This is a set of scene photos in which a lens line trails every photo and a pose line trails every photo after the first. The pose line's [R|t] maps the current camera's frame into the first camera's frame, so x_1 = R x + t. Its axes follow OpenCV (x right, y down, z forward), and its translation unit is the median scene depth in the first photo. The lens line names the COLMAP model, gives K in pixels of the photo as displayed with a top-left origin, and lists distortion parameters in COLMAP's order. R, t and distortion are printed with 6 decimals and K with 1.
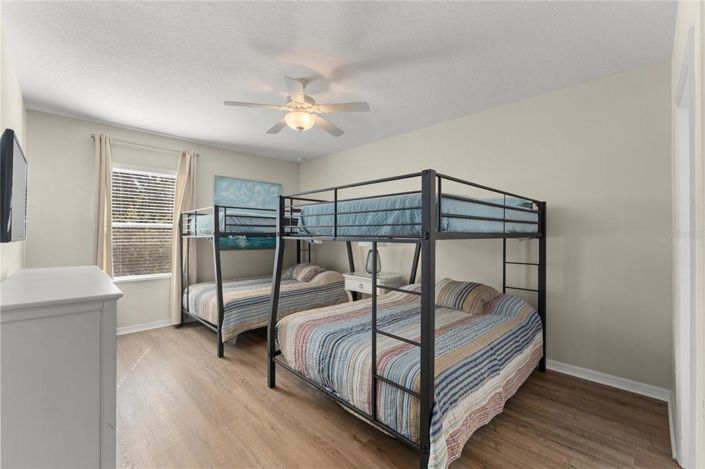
lens RADIAL K [[301.0, 0, 352.5], [0, 301.0, 234.5], [0, 0, 1]] dist [-0.000360, -0.000036]
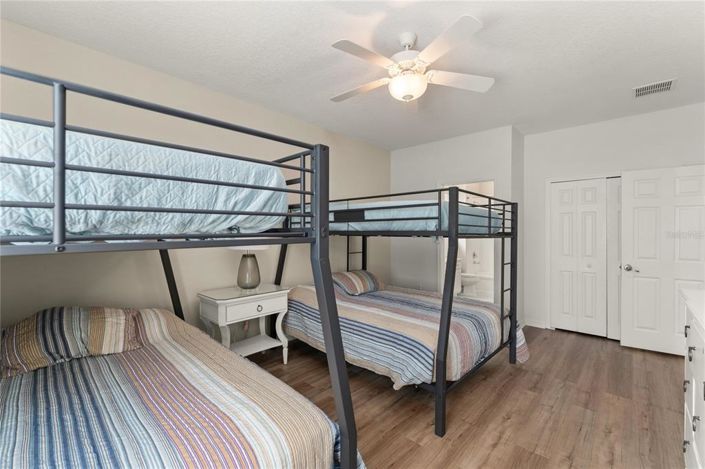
lens RADIAL K [[301.0, 0, 352.5], [0, 301.0, 234.5], [0, 0, 1]] dist [-0.000360, -0.000036]
pose [[-0.031708, -0.014971, 0.999385, -1.187100], [0.008478, 0.999848, 0.015247, -0.017989], [-0.999461, 0.008956, -0.031576, 1.444905]]
